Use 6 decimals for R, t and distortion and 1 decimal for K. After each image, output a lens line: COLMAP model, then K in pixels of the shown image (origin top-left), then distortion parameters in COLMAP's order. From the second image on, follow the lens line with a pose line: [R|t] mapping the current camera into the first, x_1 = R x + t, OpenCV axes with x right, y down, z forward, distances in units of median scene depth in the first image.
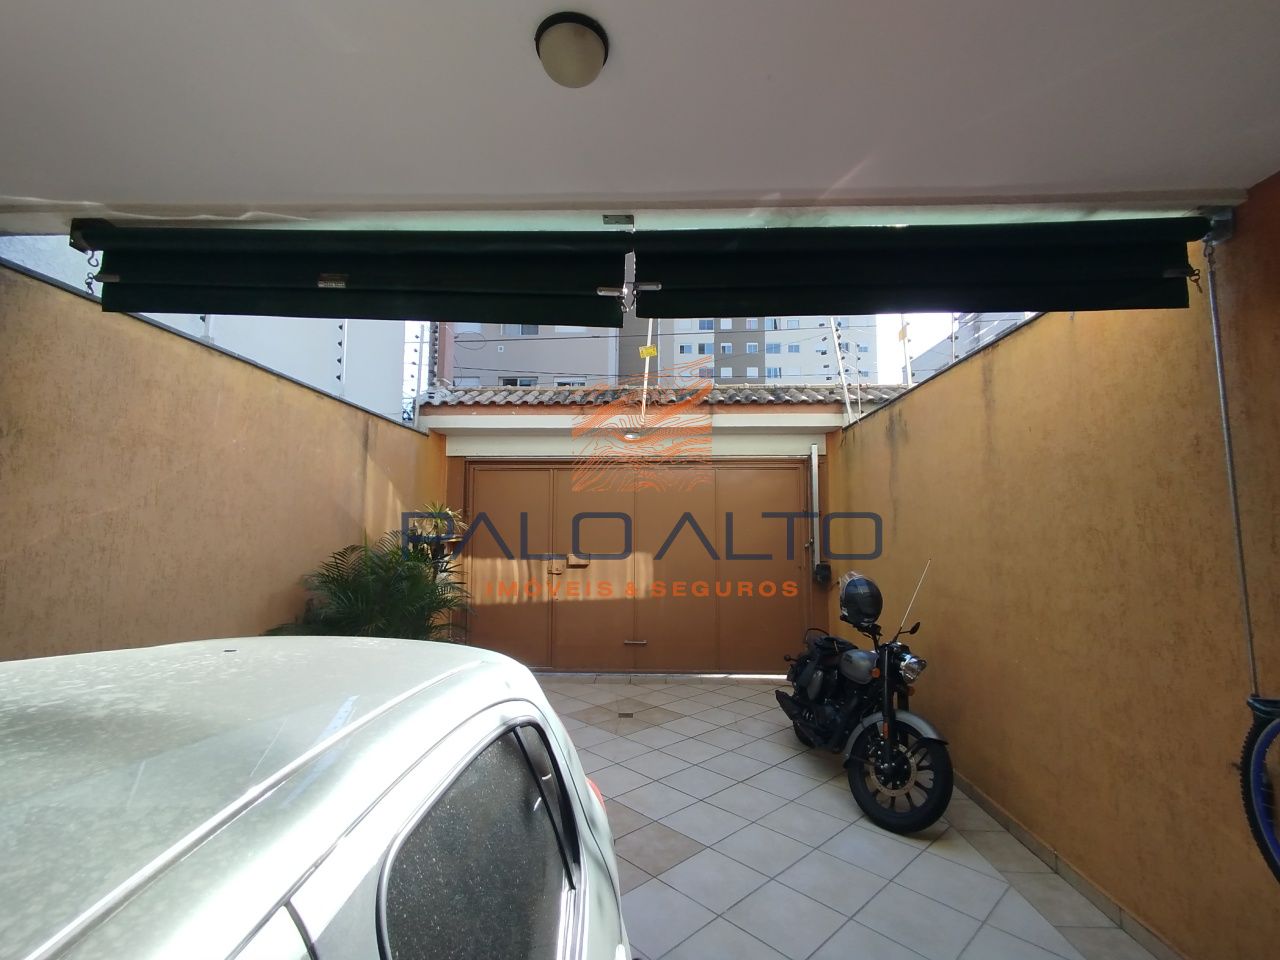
lens RADIAL K [[599.6, 0, 637.6], [0, 599.6, 474.2], [0, 0, 1]] dist [-0.010181, 0.002797]
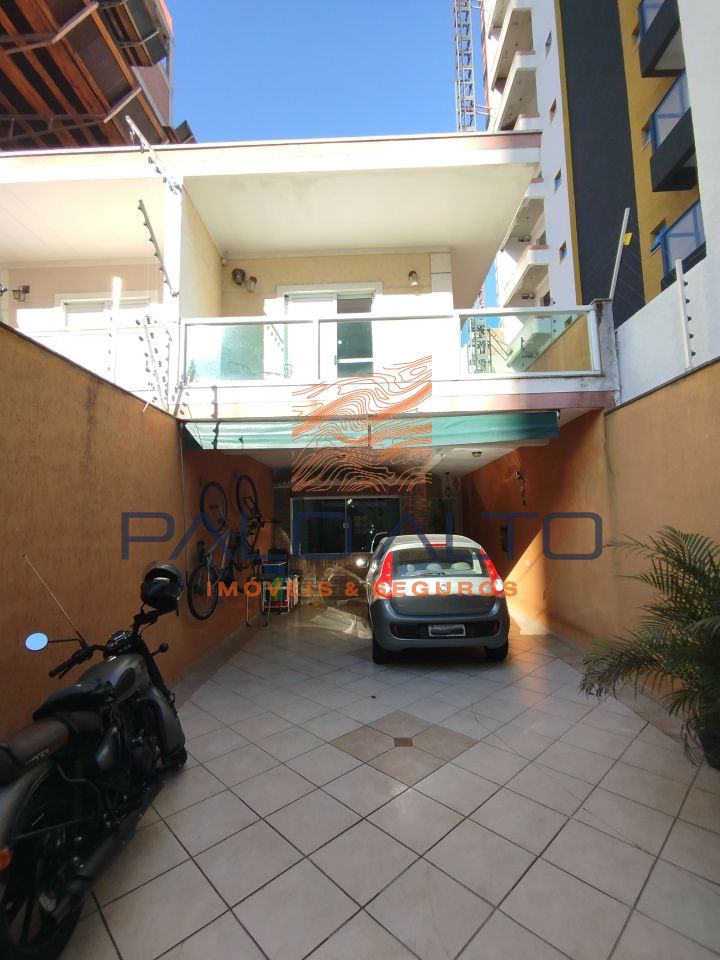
lens RADIAL K [[449.7, 0, 357.0], [0, 449.7, 480.7], [0, 0, 1]] dist [-0.010181, 0.002797]
pose [[-0.999830, 0.018295, -0.002241, 0.037812], [0.018381, 0.980712, -0.194591, 0.204450], [-0.001362, -0.194599, -0.980882, 1.944525]]
